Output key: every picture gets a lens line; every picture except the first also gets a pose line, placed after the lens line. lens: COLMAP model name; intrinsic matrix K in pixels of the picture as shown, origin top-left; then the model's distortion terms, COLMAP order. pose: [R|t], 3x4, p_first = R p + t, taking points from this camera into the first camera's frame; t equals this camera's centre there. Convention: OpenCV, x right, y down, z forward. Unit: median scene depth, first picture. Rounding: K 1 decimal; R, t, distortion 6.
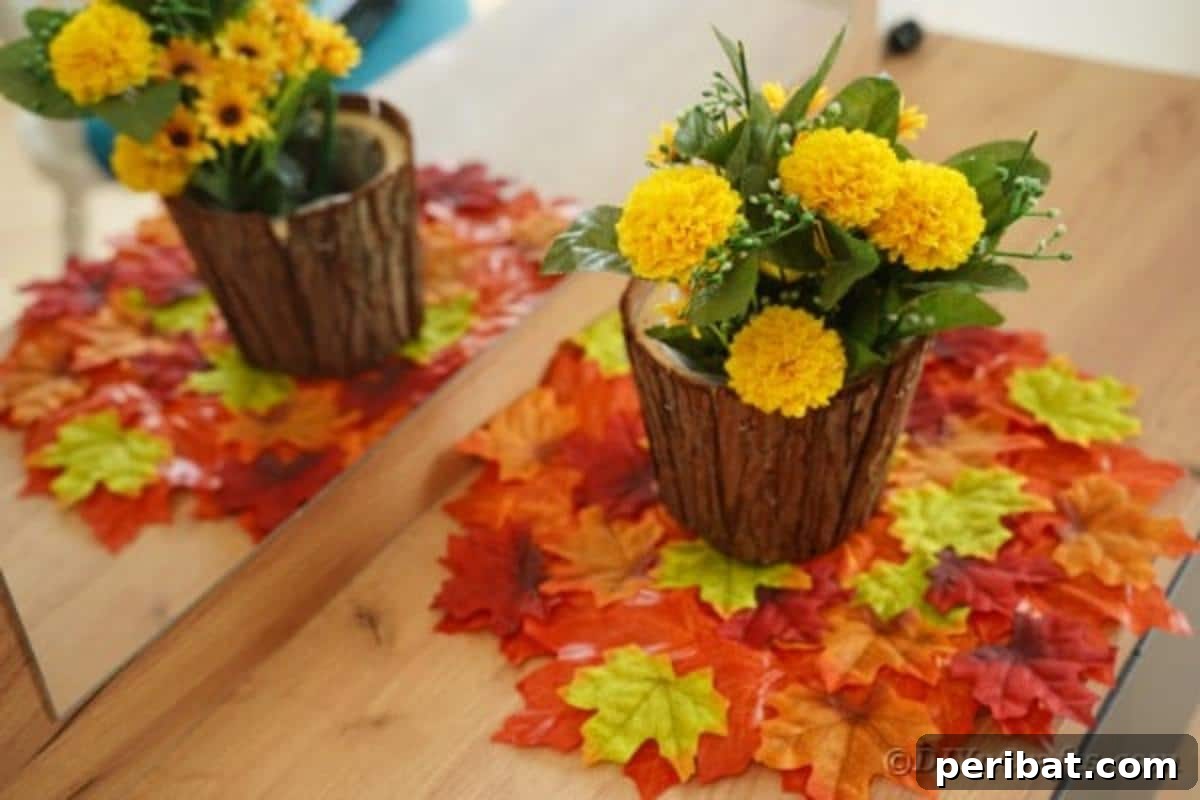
lens RADIAL K [[1699.5, 0, 600.0], [0, 1699.5, 400.0], [0, 0, 1]] dist [0.097392, 0.013452]
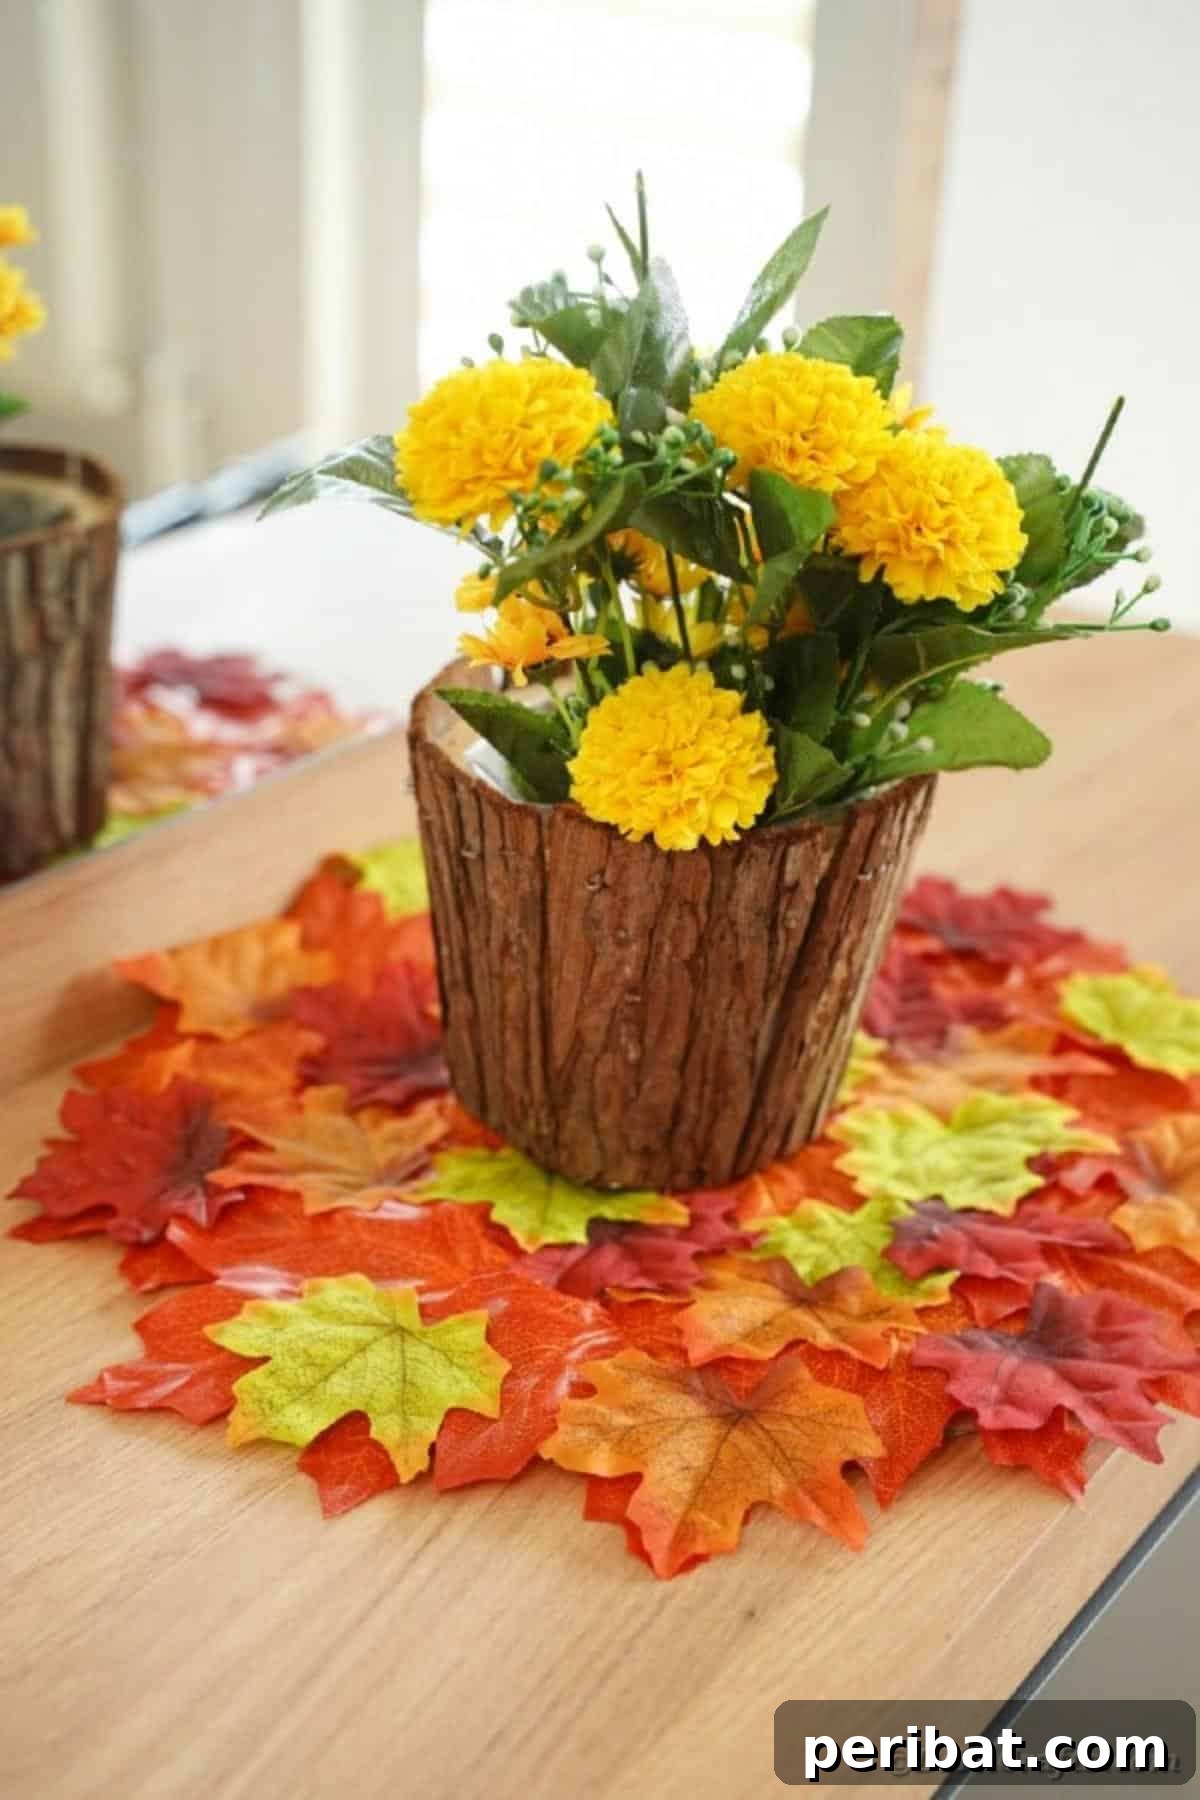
lens RADIAL K [[2549.3, 0, 600.0], [0, 2549.3, 900.0], [0, 0, 1]] dist [0.097392, 0.013452]
pose [[0.993298, 0.113095, 0.023863, 0.064351], [-0.105768, 0.972615, -0.206960, 0.188374], [-0.046616, 0.203049, 0.978058, 0.154143]]
